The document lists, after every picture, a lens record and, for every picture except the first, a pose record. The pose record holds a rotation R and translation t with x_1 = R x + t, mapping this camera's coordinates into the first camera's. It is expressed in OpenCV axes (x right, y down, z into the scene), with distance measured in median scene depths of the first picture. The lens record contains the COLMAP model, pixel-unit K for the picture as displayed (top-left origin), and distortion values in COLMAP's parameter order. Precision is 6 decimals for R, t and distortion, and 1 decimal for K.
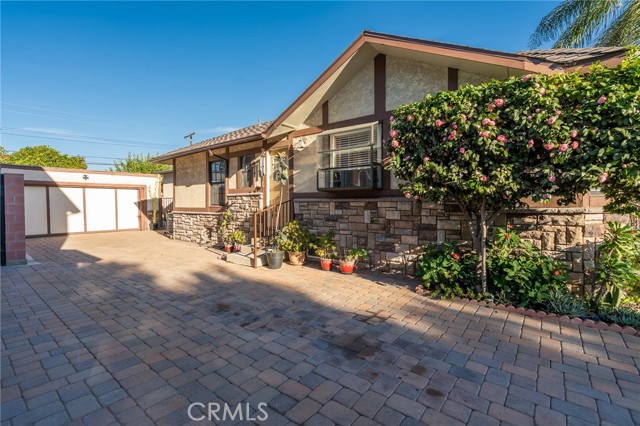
lens RADIAL K [[291.5, 0, 321.0], [0, 291.5, 209.5], [0, 0, 1]] dist [0.000744, -0.000510]
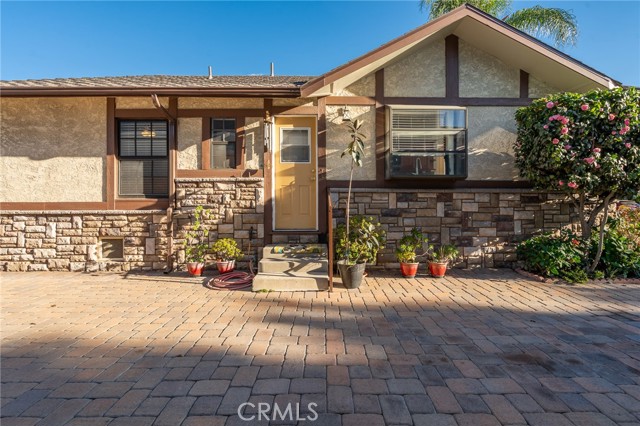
lens RADIAL K [[291.5, 0, 329.7], [0, 291.5, 202.6], [0, 0, 1]] dist [0.000744, -0.000510]
pose [[0.772409, 0.006208, 0.635095, -0.573369], [0.010970, 0.999673, -0.023114, 0.017287], [-0.635030, 0.024821, 0.772089, 0.449347]]
